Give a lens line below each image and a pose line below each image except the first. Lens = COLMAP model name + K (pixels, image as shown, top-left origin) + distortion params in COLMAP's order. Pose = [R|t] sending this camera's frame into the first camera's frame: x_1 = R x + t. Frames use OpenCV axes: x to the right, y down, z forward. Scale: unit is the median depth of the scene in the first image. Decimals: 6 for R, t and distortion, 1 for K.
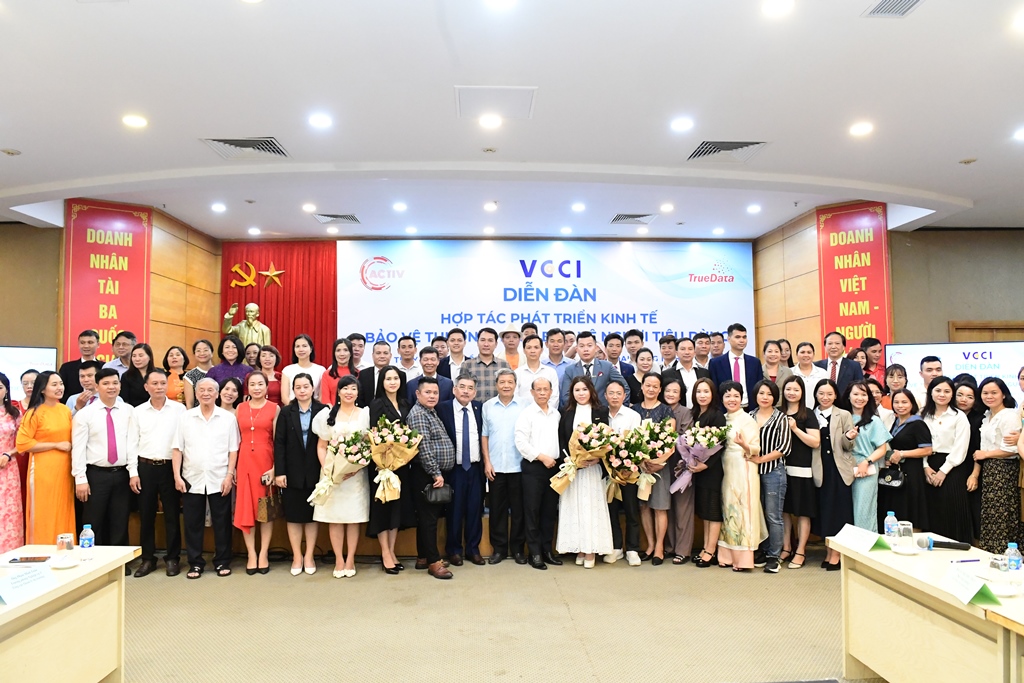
lens RADIAL K [[703.8, 0, 507.5], [0, 703.8, 338.8], [0, 0, 1]] dist [-0.040753, -0.008708]
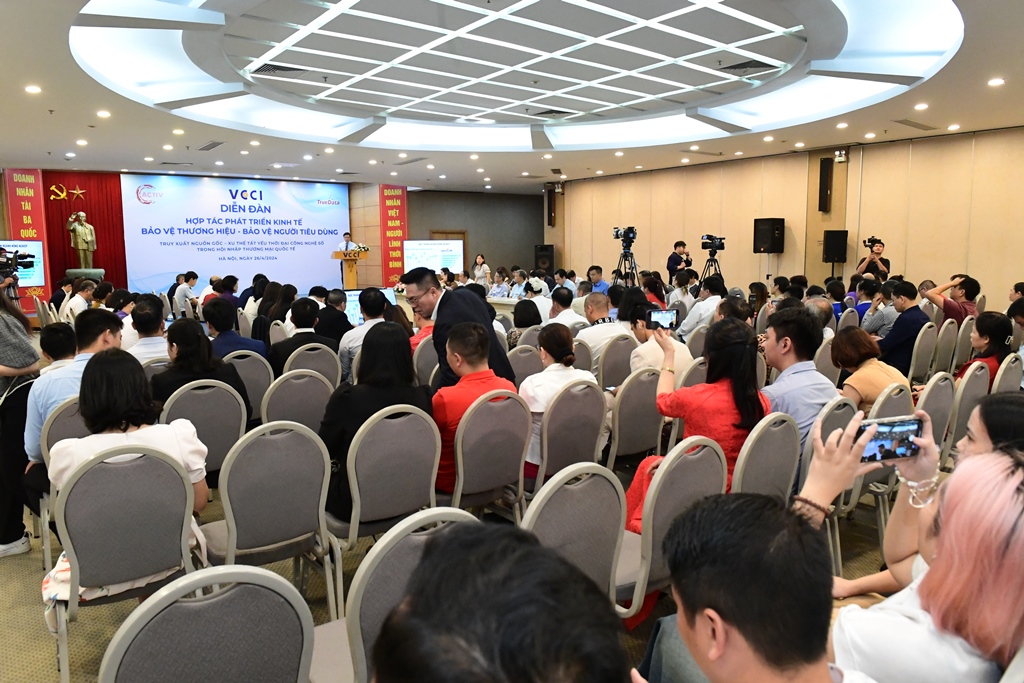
lens RADIAL K [[703.8, 0, 509.4], [0, 703.8, 343.9], [0, 0, 1]] dist [-0.040753, -0.008708]
pose [[0.821872, -0.074225, 0.564816, -0.480489], [-0.031320, 0.984089, 0.174897, -0.060994], [-0.568811, -0.161433, 0.806470, -1.046592]]
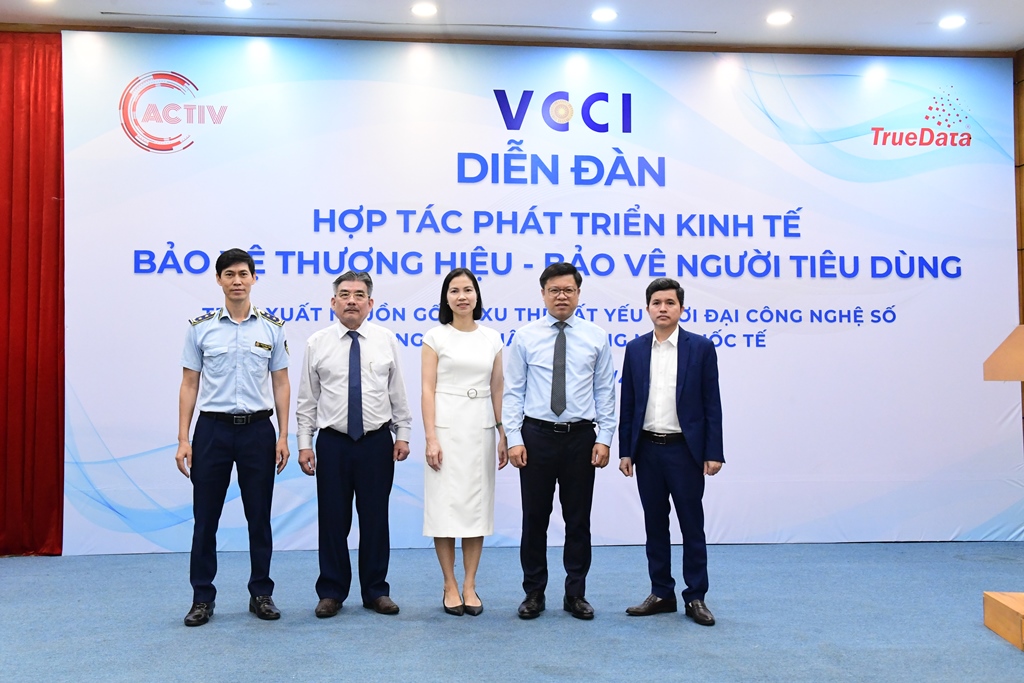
lens RADIAL K [[1012.8, 0, 505.6], [0, 1012.8, 337.4], [0, 0, 1]] dist [0.047595, 0.000000]
pose [[0.998943, 0.006188, 0.045548, -0.003989], [-0.007602, 0.999493, 0.030930, 0.025018], [-0.045333, -0.031244, 0.998483, 0.392466]]
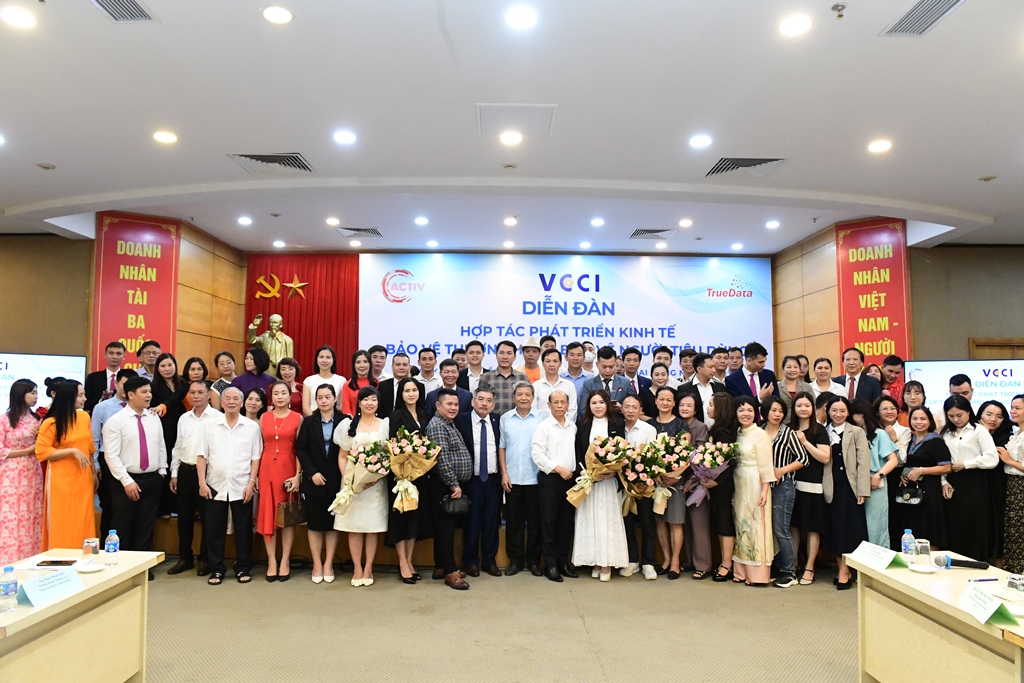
lens RADIAL K [[703.8, 0, 508.1], [0, 703.8, 338.9], [0, 0, 1]] dist [-0.040753, -0.008708]
pose [[0.999530, 0.009066, -0.029289, 0.003642], [-0.009559, 0.999814, -0.016730, -0.001338], [0.029132, 0.017002, 0.999431, -0.010157]]
